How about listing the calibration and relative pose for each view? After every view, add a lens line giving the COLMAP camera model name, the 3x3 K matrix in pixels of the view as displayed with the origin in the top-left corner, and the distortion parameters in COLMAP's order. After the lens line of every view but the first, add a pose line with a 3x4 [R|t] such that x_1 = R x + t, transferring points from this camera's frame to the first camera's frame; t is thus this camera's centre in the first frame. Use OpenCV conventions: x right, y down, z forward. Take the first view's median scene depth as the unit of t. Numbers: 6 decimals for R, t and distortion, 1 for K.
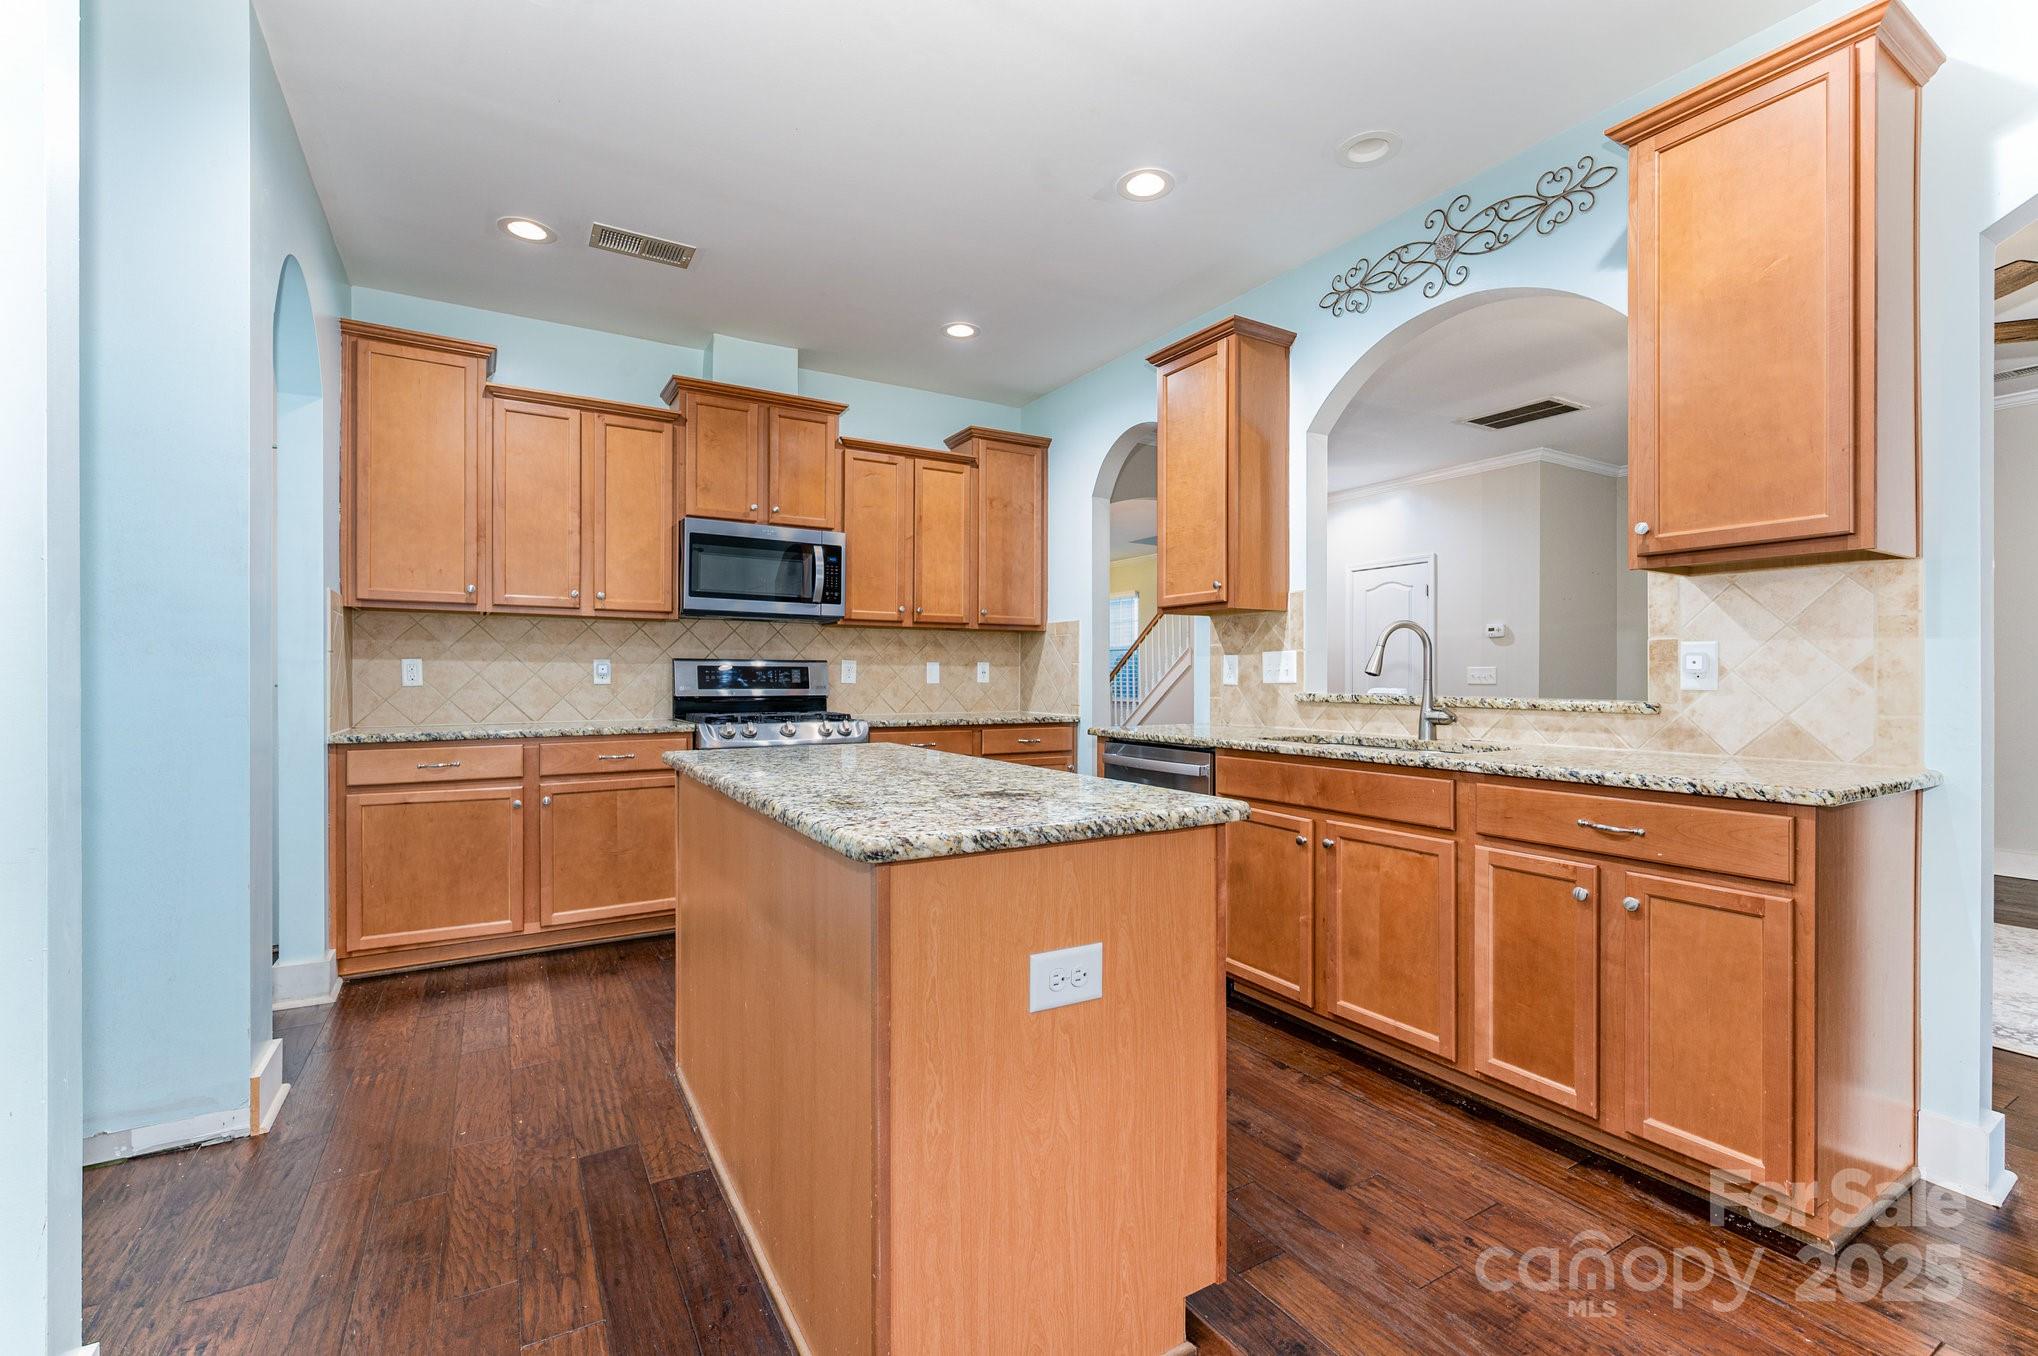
lens RADIAL K [[861.3, 0, 1023.2], [0, 861.3, 687.0], [0, 0, 1]] dist [0.006641, -0.000972]
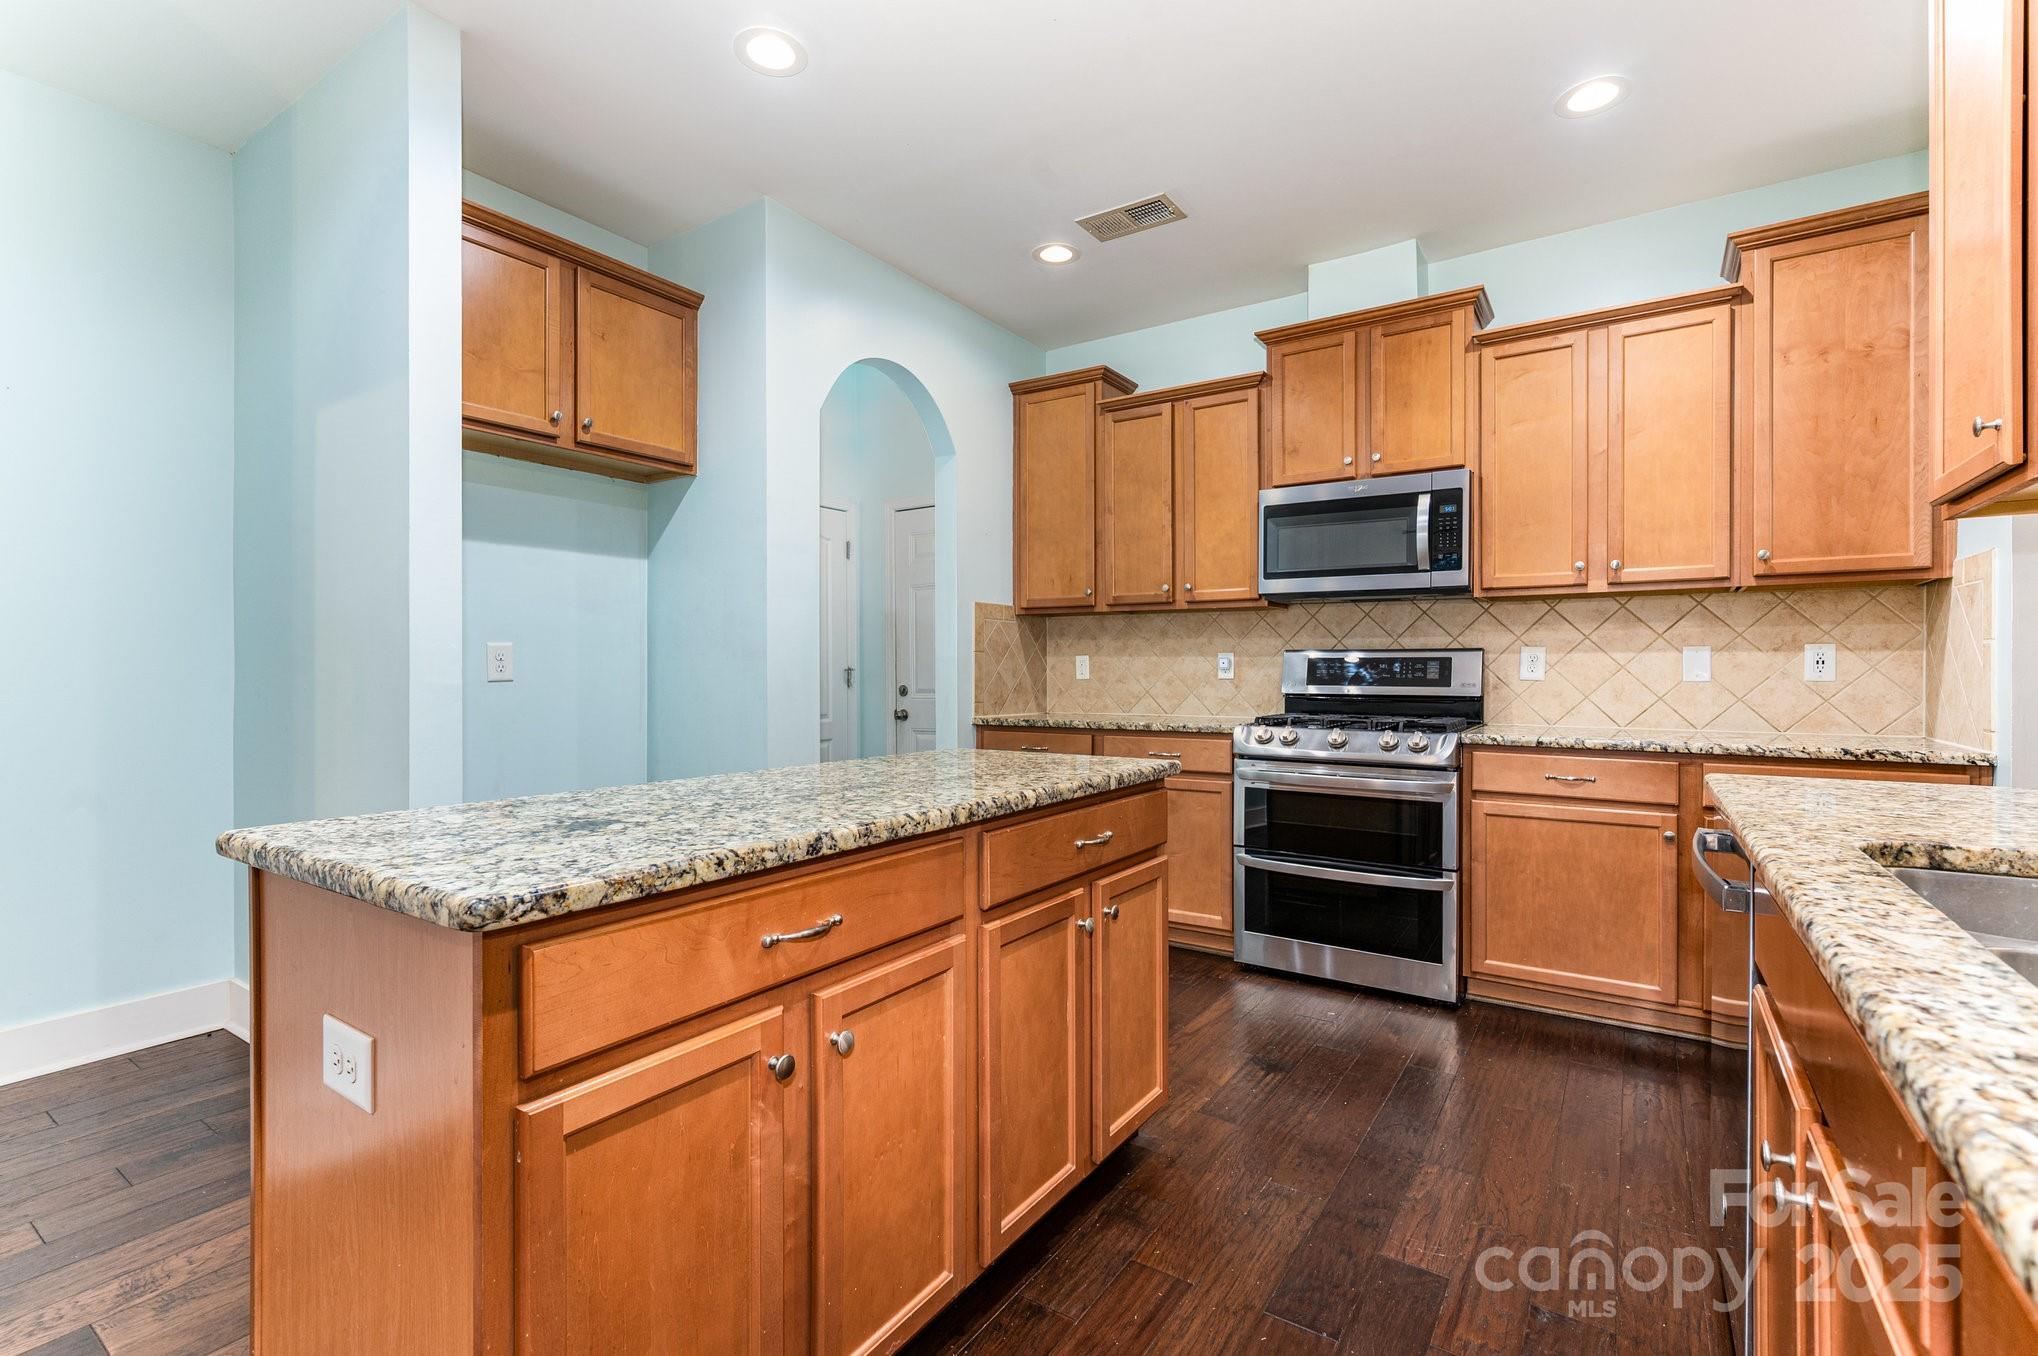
lens RADIAL K [[1154.1, 0, 1018.7], [0, 1154.1, 674.8], [0, 0, 1]] dist [-0.000160, -0.000136]
pose [[0.340618, 0.001030, -0.940201, 0.568628], [-0.010925, 0.999936, -0.002862, -0.001773], [0.940138, 0.011247, 0.340607, 0.330117]]
